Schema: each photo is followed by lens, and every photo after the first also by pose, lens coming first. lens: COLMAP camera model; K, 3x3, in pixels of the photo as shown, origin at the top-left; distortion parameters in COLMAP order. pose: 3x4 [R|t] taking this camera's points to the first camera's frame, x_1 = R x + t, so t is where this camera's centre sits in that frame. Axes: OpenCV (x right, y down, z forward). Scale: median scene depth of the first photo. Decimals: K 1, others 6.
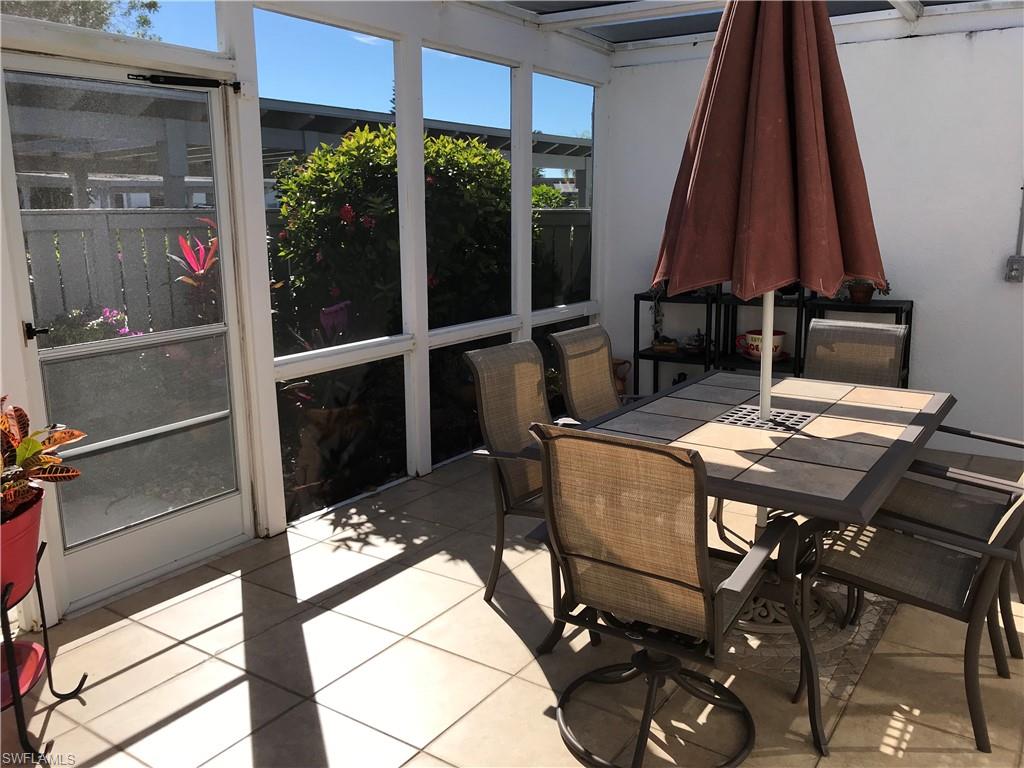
lens RADIAL K [[844.2, 0, 511.4], [0, 844.2, 387.0], [0, 0, 1]] dist [0.042165, -0.049079]
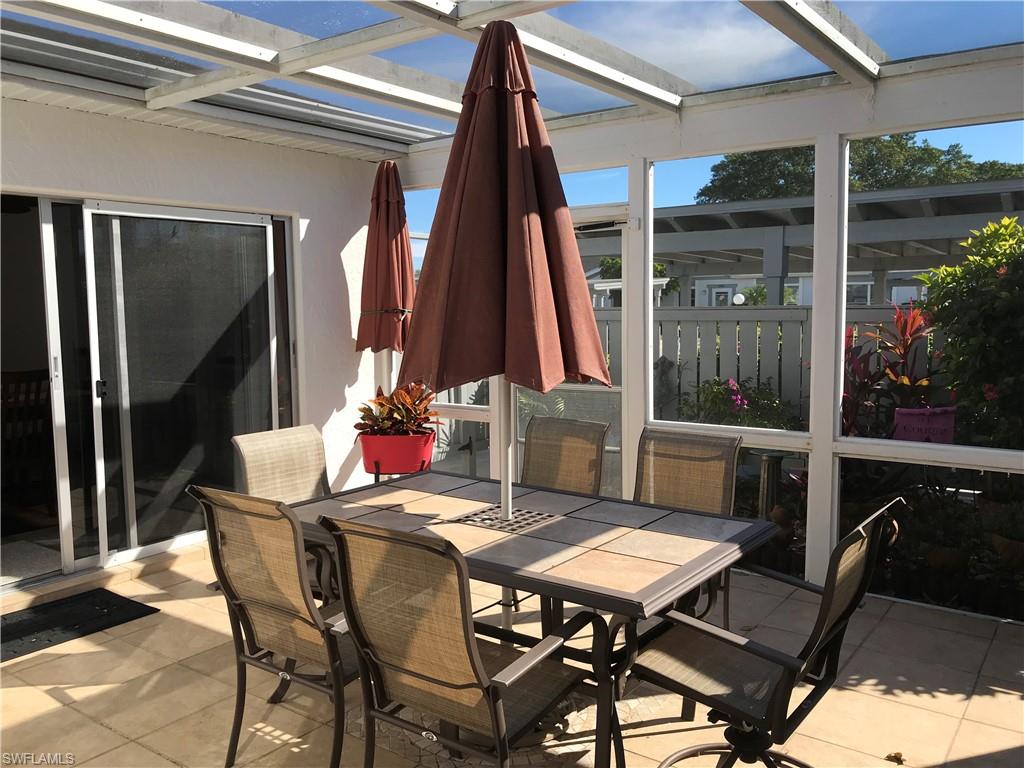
lens RADIAL K [[844.2, 0, 504.2], [0, 844.2, 383.2], [0, 0, 1]] dist [0.042165, -0.049079]
pose [[-0.026714, 0.098708, -0.994758, 1.351668], [-0.198376, 0.974798, 0.102055, -0.233024], [0.979762, 0.200063, -0.006459, 1.029495]]
